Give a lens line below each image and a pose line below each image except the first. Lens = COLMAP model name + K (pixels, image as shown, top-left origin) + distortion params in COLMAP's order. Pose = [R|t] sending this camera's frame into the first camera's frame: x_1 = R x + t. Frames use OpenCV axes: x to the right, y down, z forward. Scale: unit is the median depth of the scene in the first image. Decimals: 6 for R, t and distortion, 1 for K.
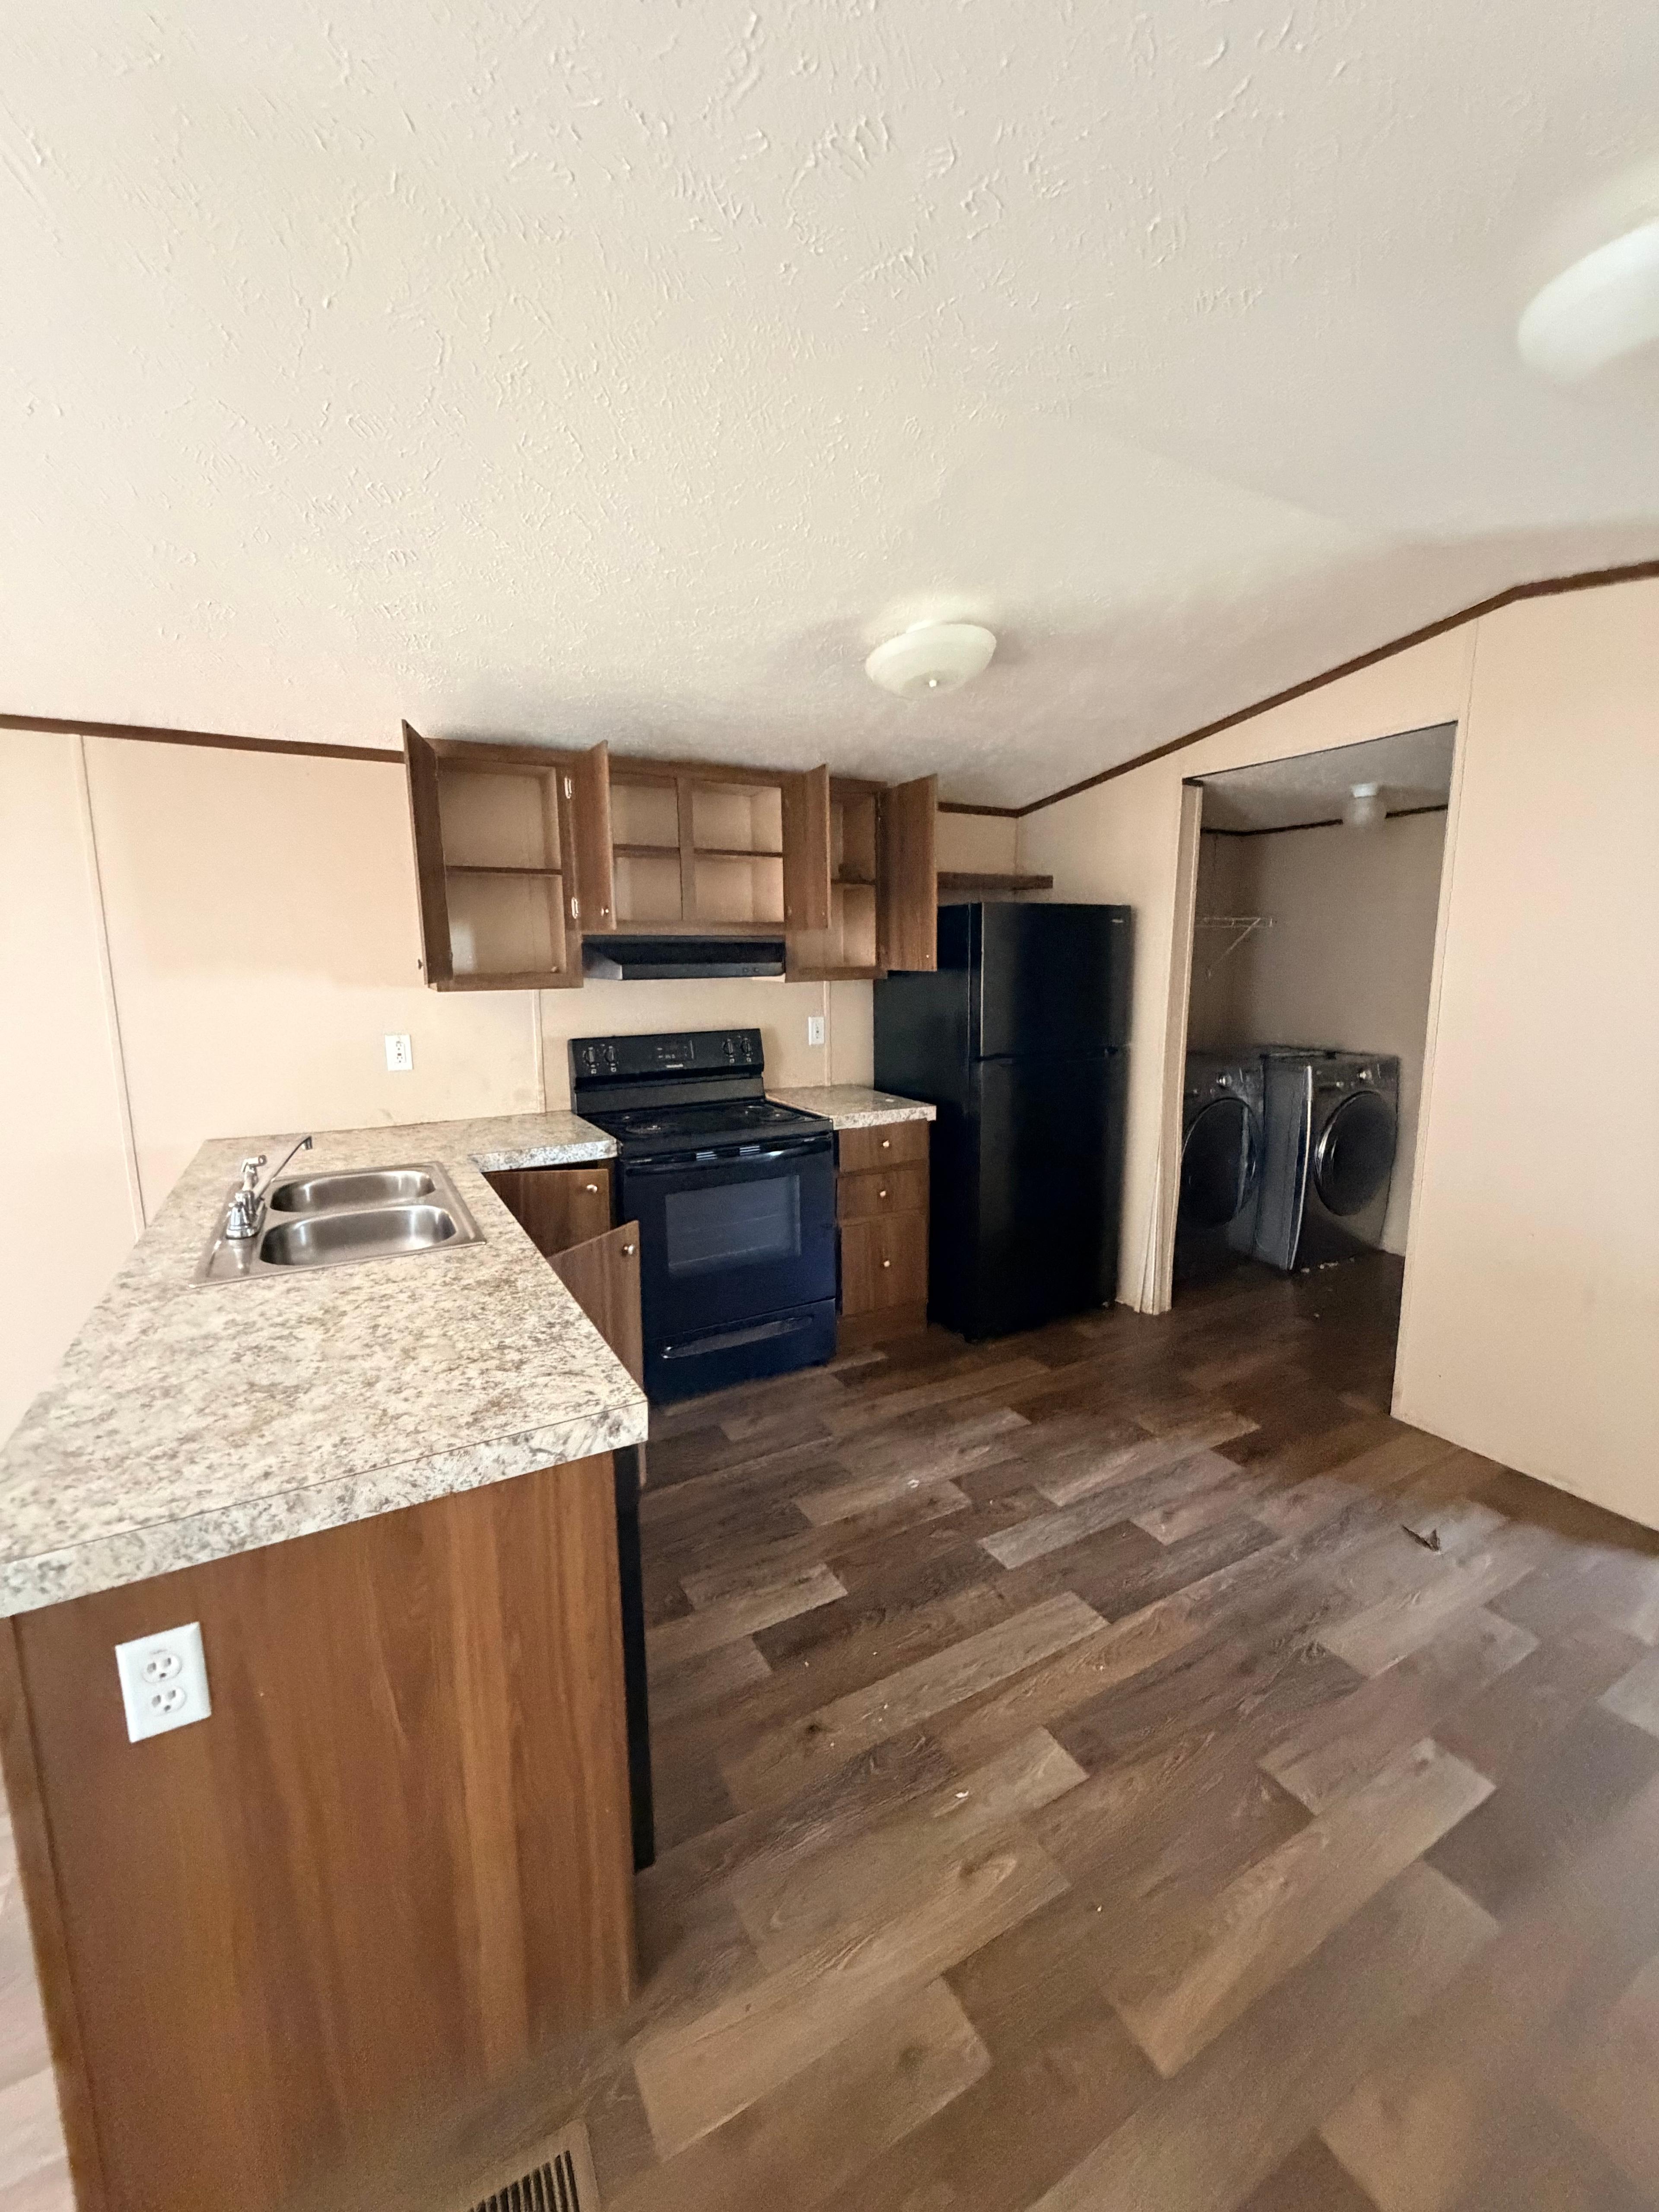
lens RADIAL K [[907.0, 0, 828.0], [0, 907.0, 1111.4], [0, 0, 1]] dist [0.008318, 0.000015]
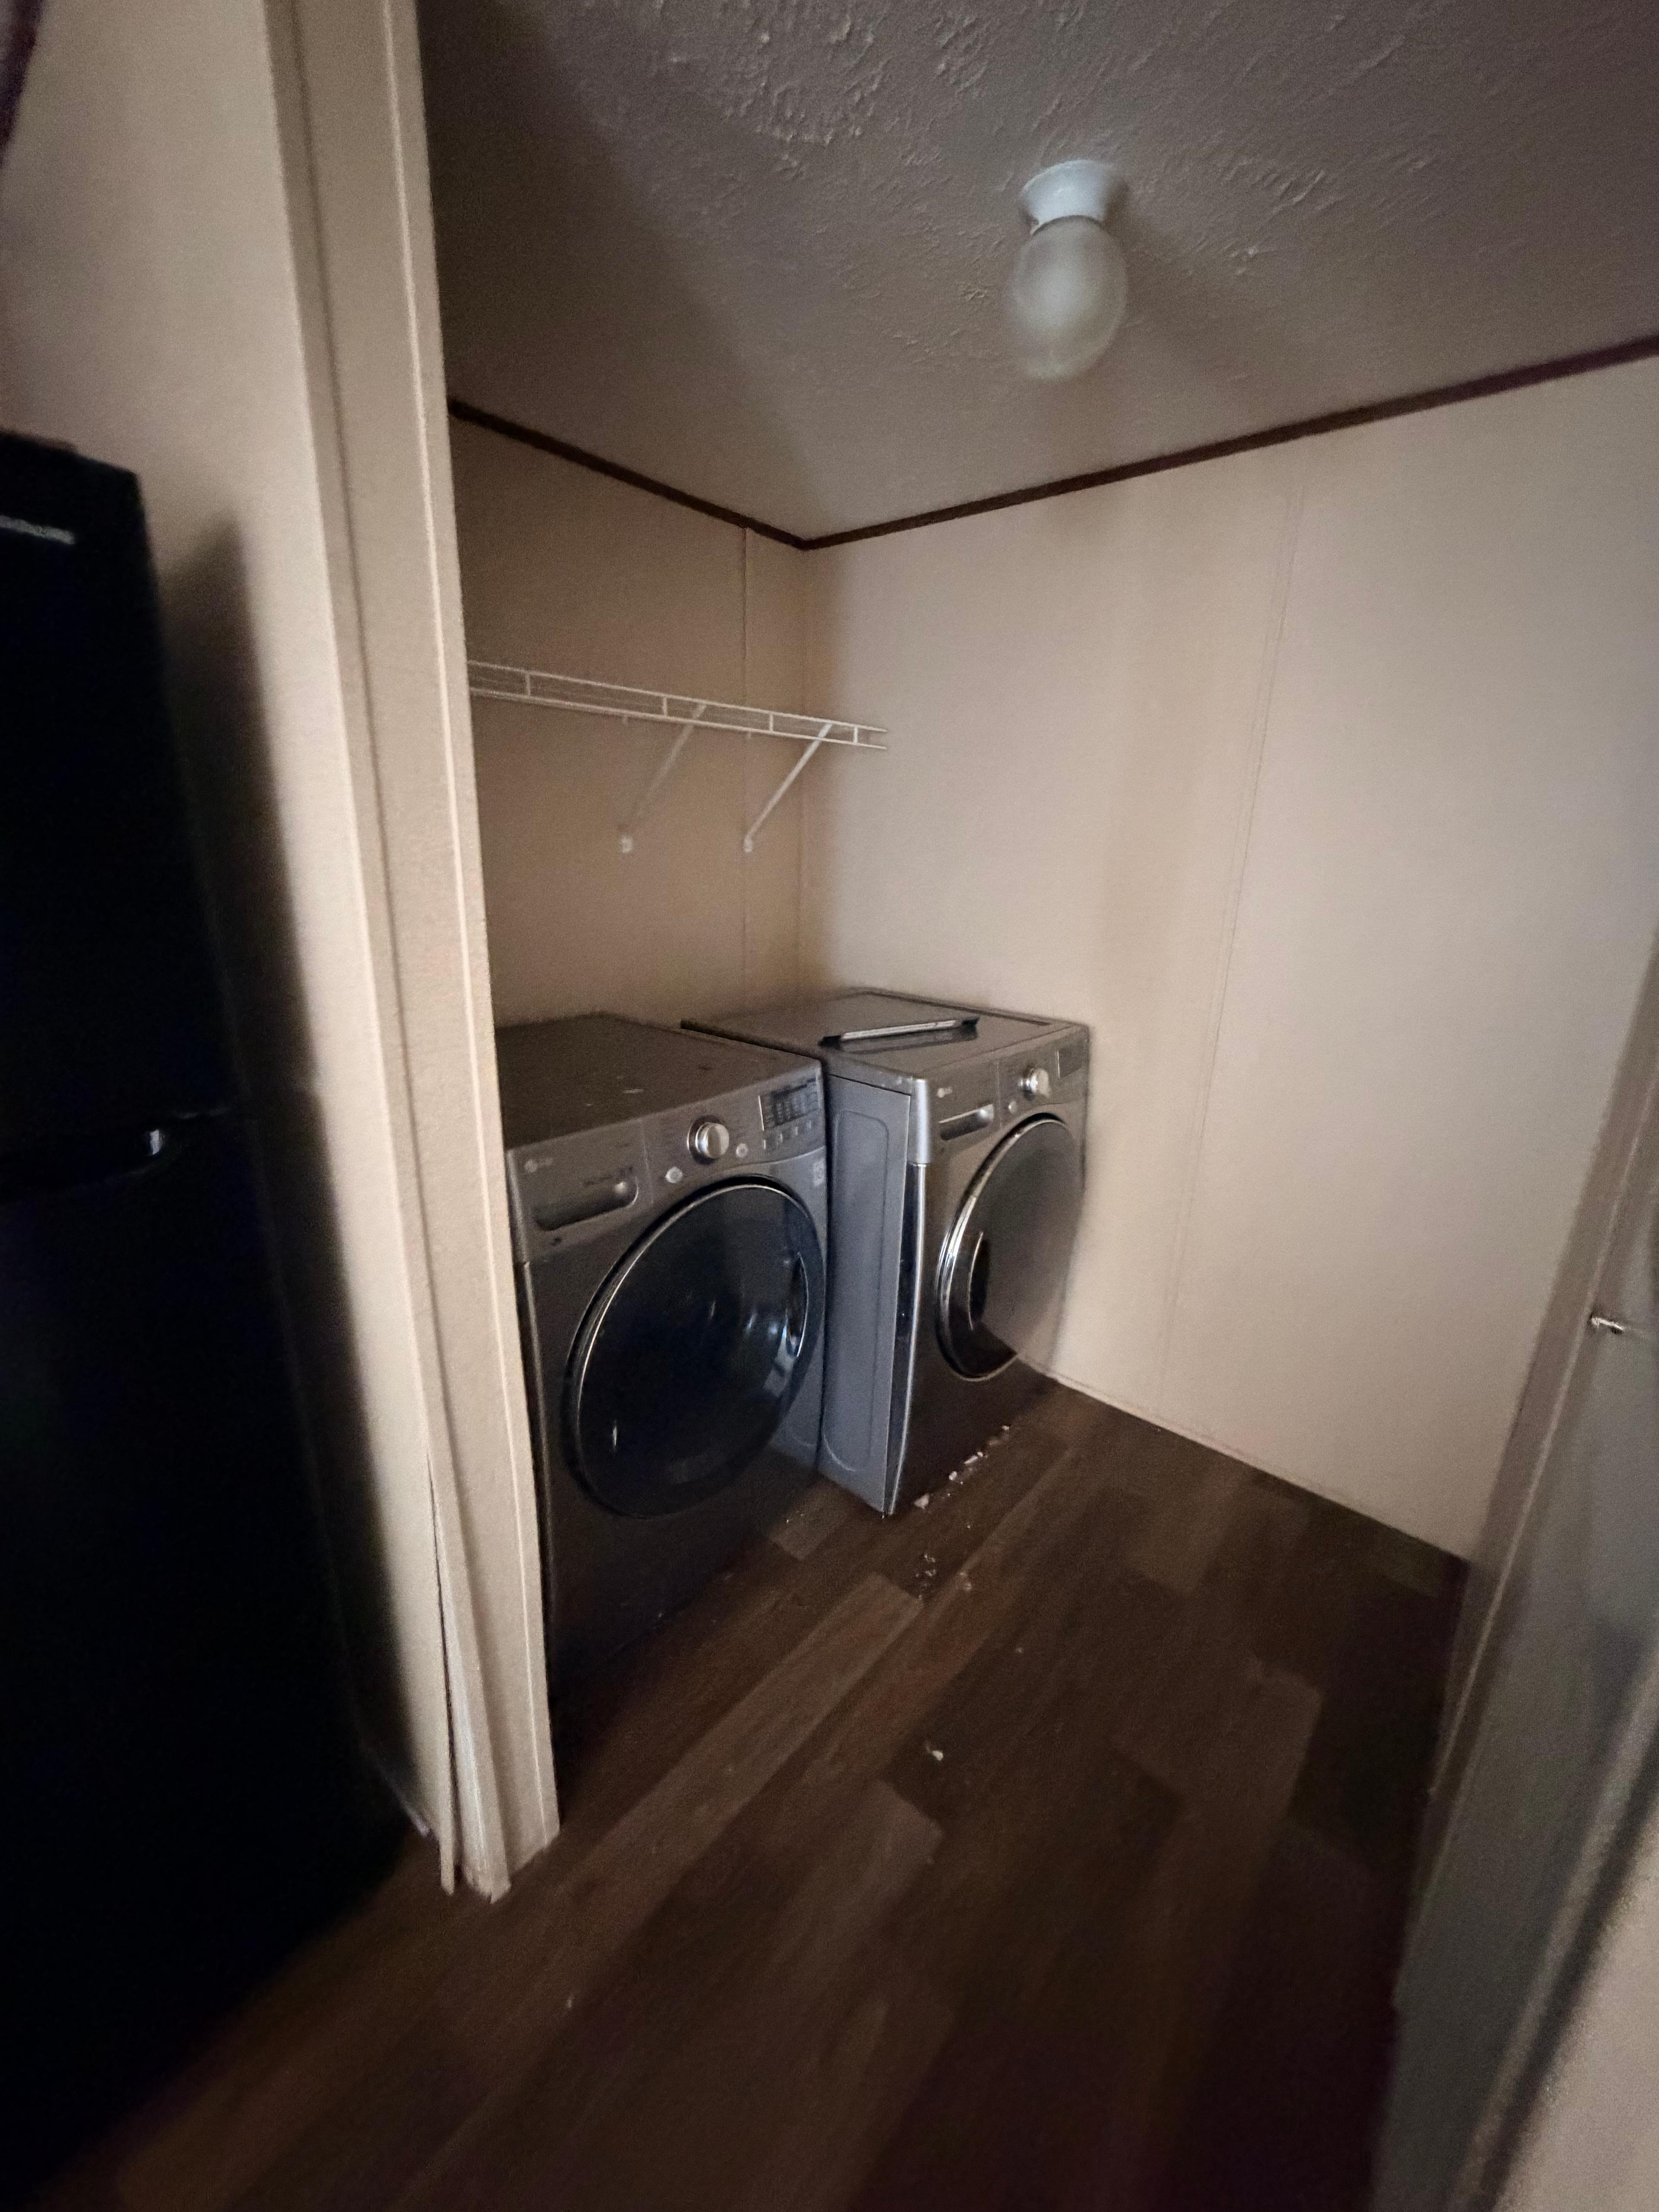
lens RADIAL K [[883.5, 0, 845.7], [0, 883.5, 1093.3], [0, 0, 1]] dist [0.001384, 0.000006]
pose [[0.929467, -0.076101, 0.360972, 0.277452], [0.026136, 0.989617, 0.141336, -0.075783], [-0.367979, -0.121933, 0.921805, 0.506466]]
